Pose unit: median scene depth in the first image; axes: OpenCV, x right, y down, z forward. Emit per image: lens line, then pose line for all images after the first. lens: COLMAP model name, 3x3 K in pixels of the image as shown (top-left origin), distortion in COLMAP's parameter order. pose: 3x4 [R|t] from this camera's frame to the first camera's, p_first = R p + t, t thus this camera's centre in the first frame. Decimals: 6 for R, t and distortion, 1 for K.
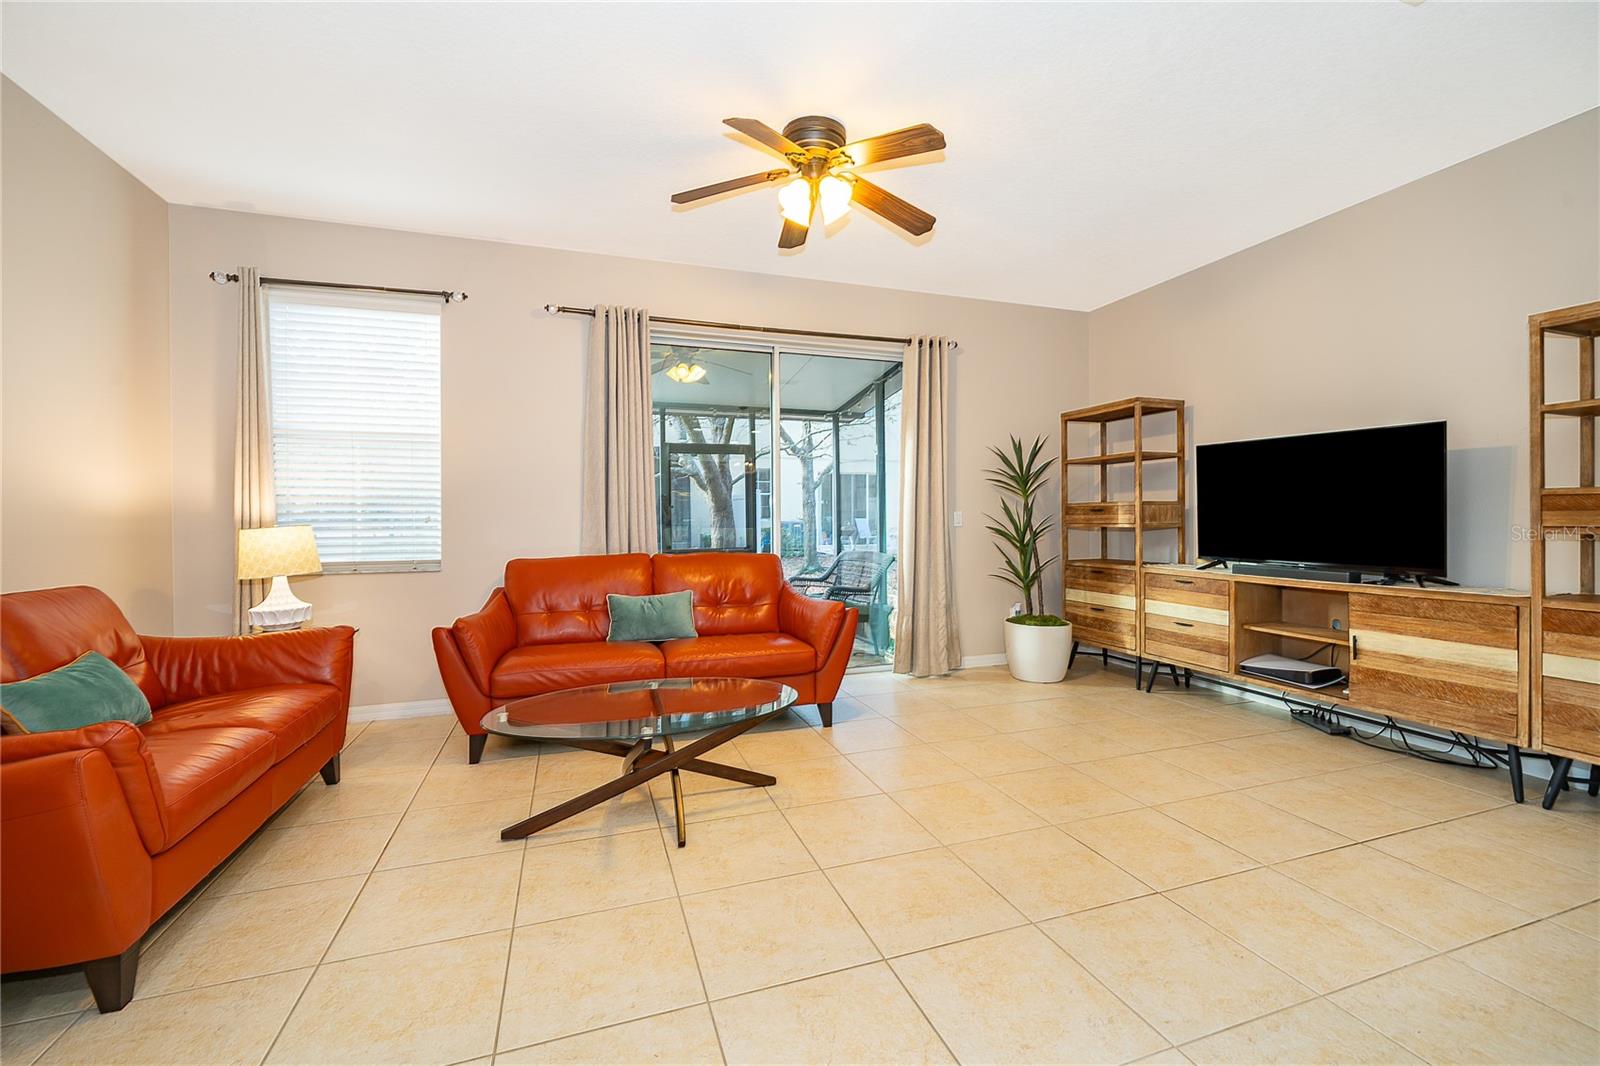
lens RADIAL K [[641.0, 0, 804.9], [0, 641.0, 520.8], [0, 0, 1]] dist [-0.003904, -0.000100]
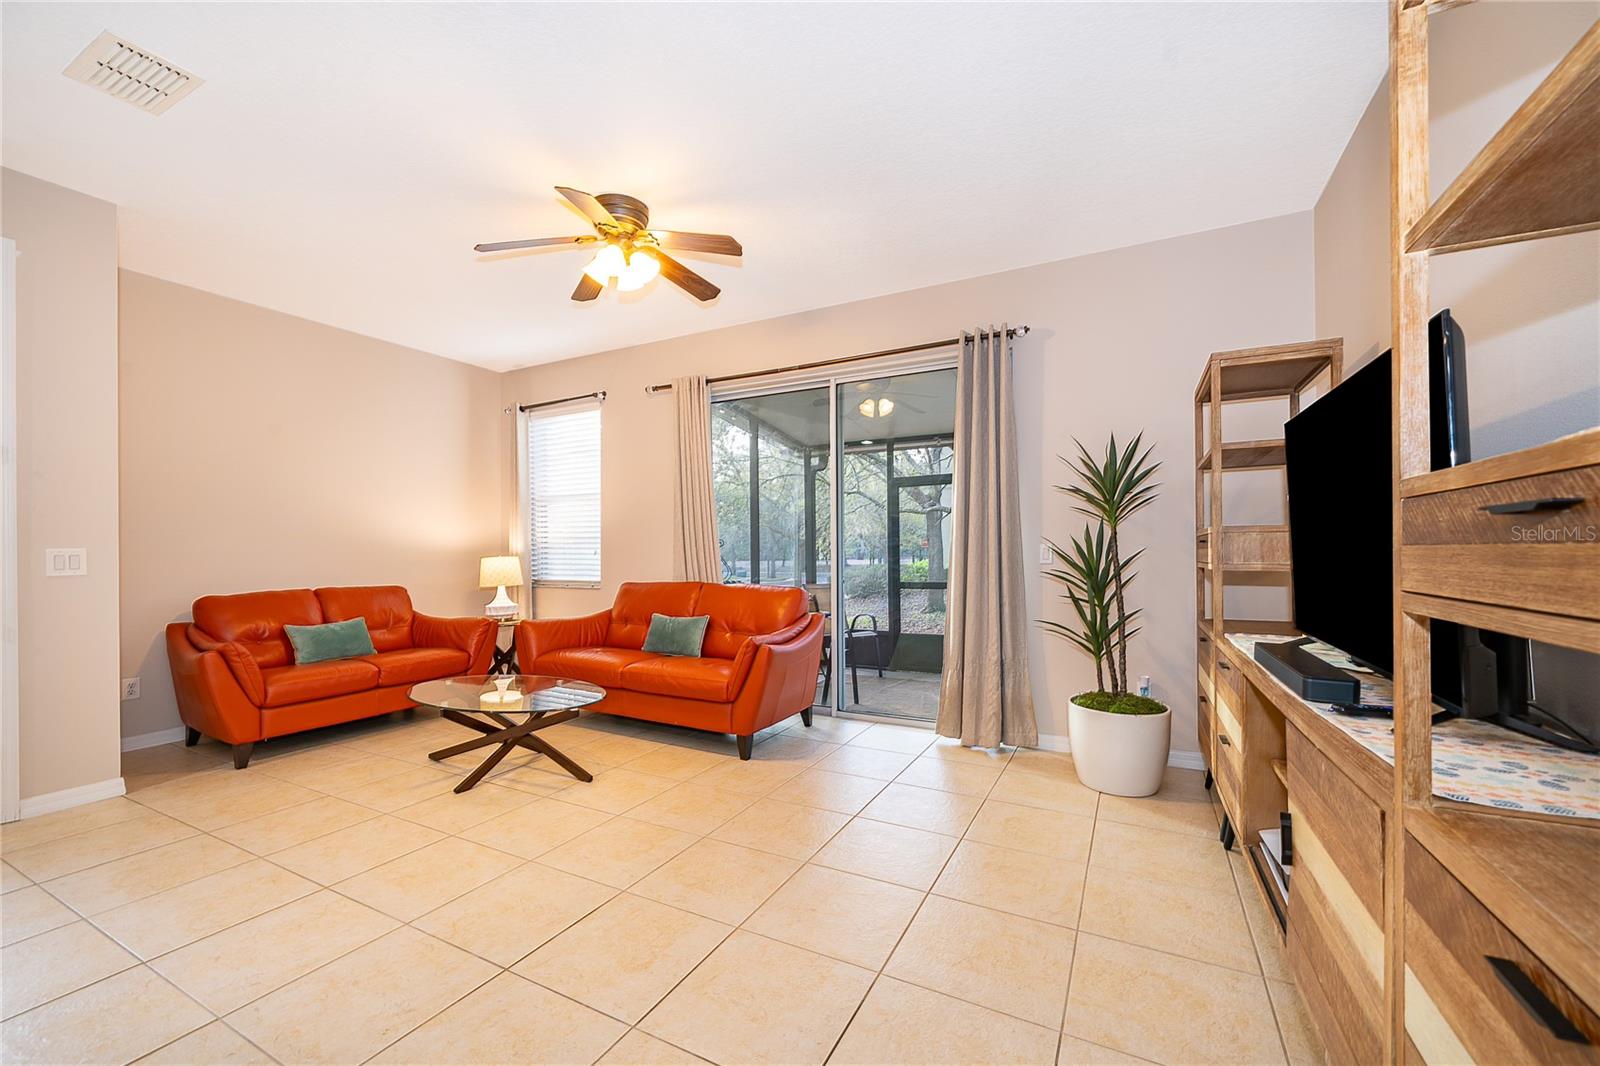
lens RADIAL K [[641.0, 0, 803.0], [0, 641.0, 548.7], [0, 0, 1]] dist [-0.003904, -0.000100]
pose [[0.689450, 0.003156, -0.724327, 0.777215], [0.000781, 0.999987, 0.005101, -0.017821], [0.724333, -0.004082, 0.689438, 0.342440]]
